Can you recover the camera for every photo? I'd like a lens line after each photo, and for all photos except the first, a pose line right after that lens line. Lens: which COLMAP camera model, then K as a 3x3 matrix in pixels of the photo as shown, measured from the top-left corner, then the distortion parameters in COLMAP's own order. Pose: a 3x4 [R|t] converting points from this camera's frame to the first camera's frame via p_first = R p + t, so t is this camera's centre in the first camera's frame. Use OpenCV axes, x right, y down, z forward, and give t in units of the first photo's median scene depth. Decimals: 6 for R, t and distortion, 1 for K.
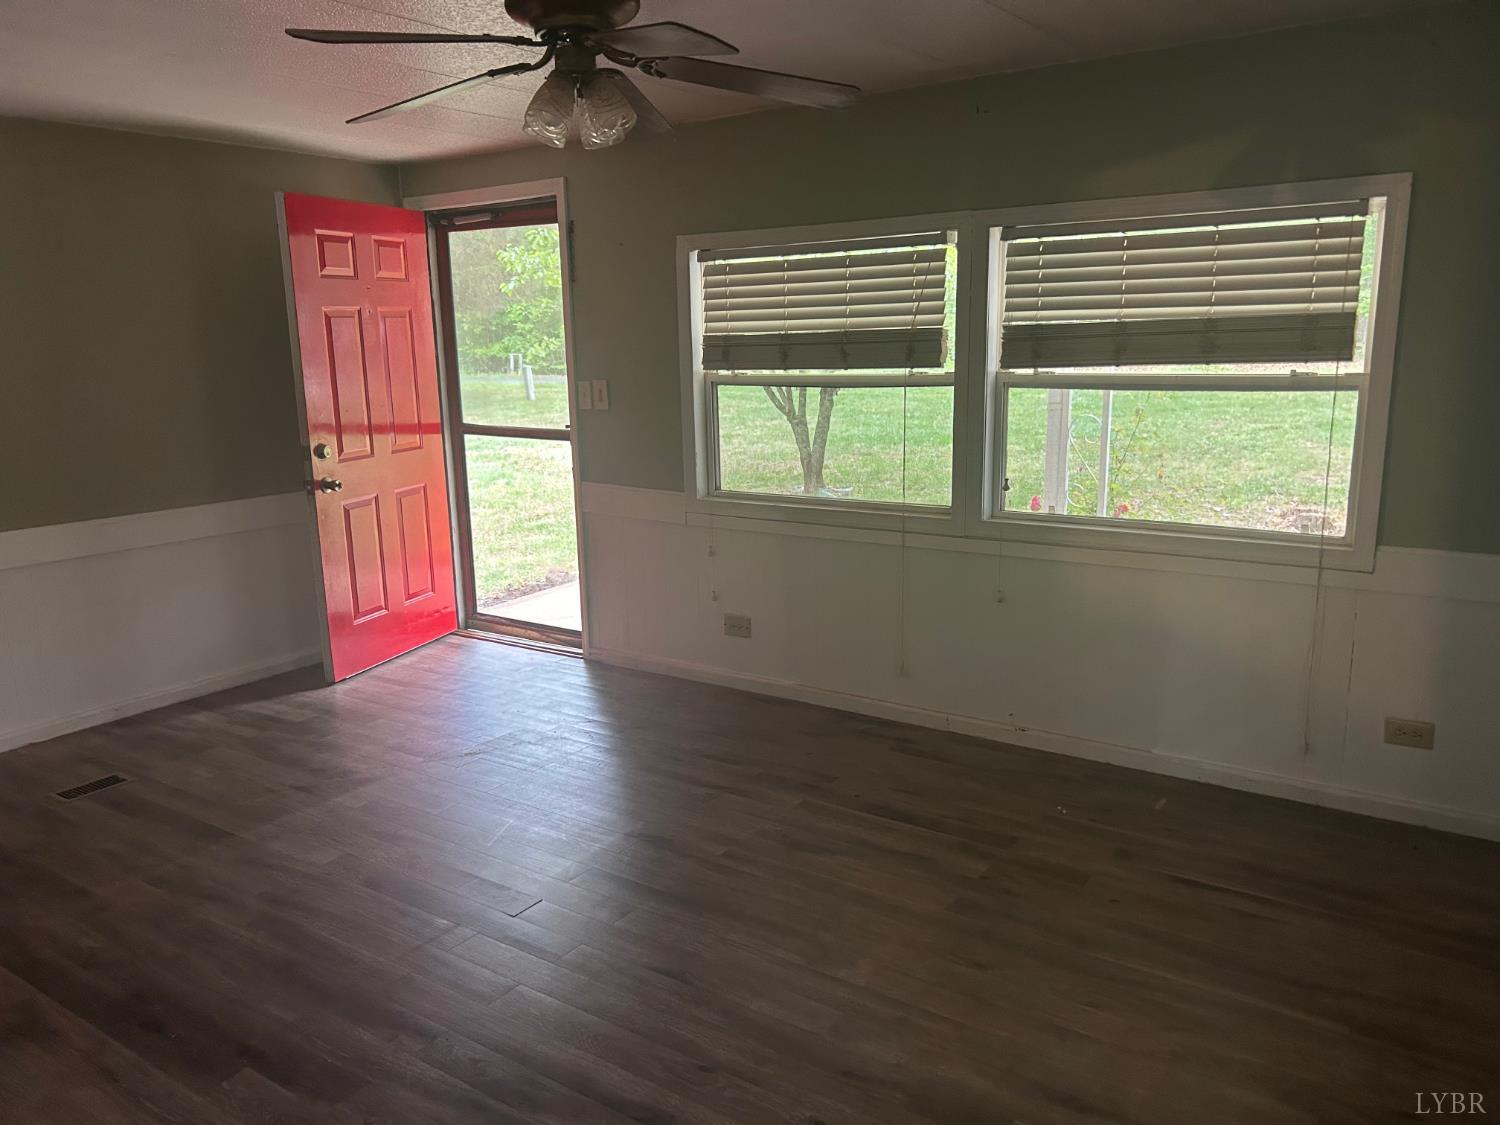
lens RADIAL K [[1107.8, 0, 755.5], [0, 1107.8, 567.9], [0, 0, 1]] dist [0.002996, -0.003098]
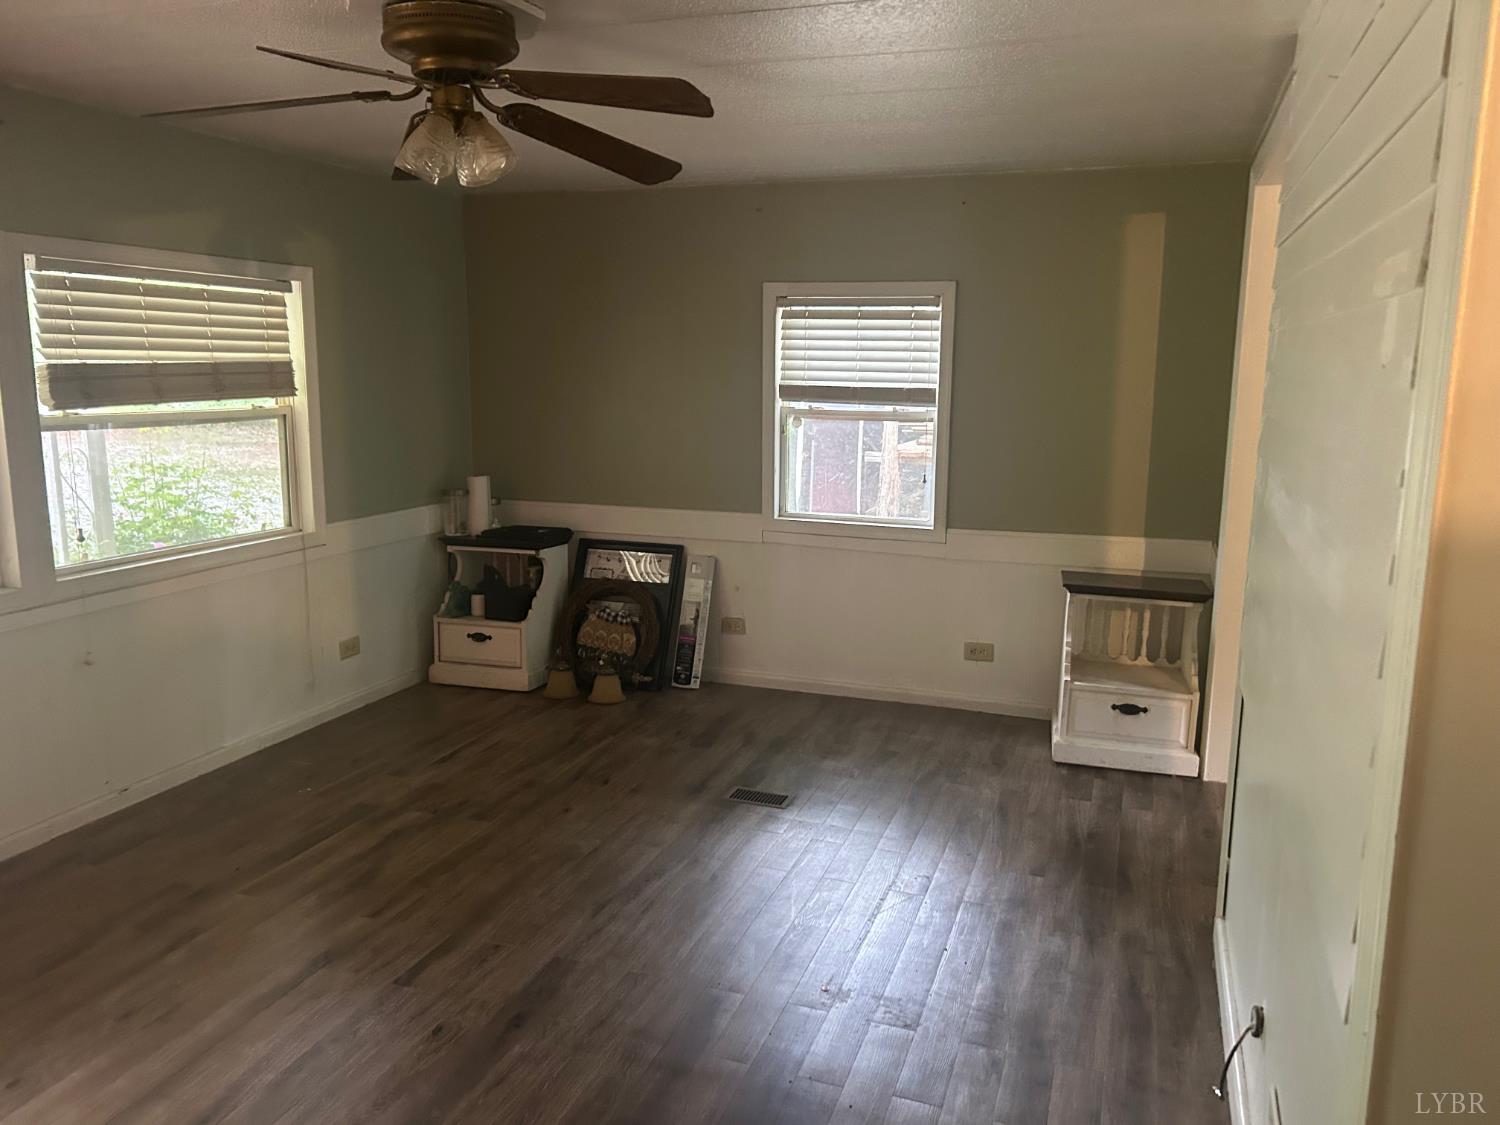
lens RADIAL K [[1109.2, 0, 751.2], [0, 1109.2, 556.8], [0, 0, 1]] dist [-0.002317, 0.001374]
pose [[-0.264092, -0.144256, 0.953649, -0.886587], [0.195393, 0.960248, 0.199364, -0.147545], [-0.944498, 0.238987, -0.225407, 0.762800]]
